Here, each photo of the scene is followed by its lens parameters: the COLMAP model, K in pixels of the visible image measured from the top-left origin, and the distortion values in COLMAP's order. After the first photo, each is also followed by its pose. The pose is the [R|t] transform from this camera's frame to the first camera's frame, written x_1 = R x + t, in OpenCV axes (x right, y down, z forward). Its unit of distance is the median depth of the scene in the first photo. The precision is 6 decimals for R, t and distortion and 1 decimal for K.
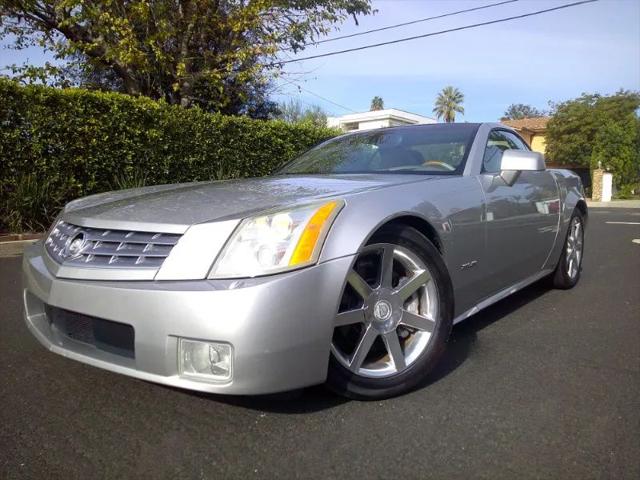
lens RADIAL K [[488.5, 0, 322.7], [0, 488.5, 236.3], [0, 0, 1]] dist [0.032455, -0.028647]
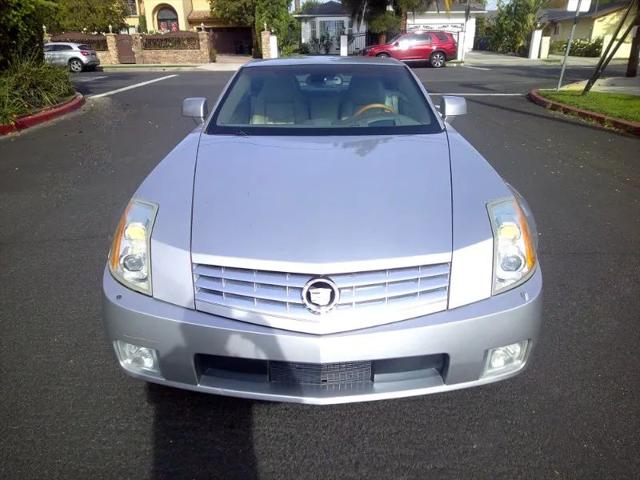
lens RADIAL K [[488.5, 0, 317.6], [0, 488.5, 240.1], [0, 0, 1]] dist [0.032455, -0.028647]
pose [[0.780043, -0.248579, 0.574230, -0.225305], [0.073236, 0.947666, 0.310751, -0.081380], [-0.621425, -0.200345, 0.757425, 0.073560]]
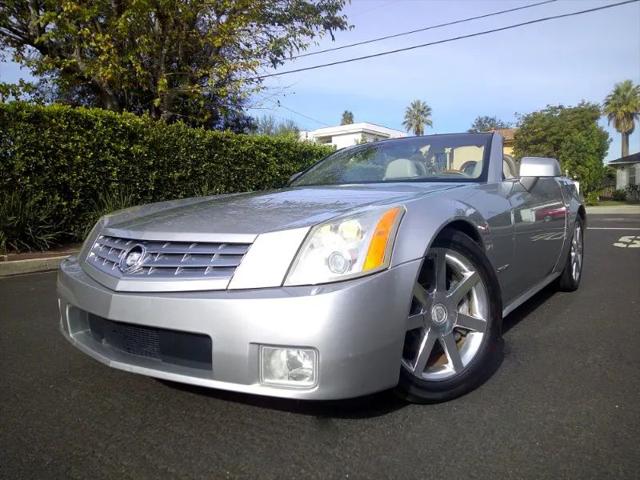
lens RADIAL K [[488.5, 0, 323.5], [0, 488.5, 237.2], [0, 0, 1]] dist [0.032455, -0.028647]
pose [[0.997926, -0.026876, 0.058485, -0.038904], [0.028386, 0.999281, -0.025141, 0.002546], [-0.057767, 0.026749, 0.997972, -0.001661]]
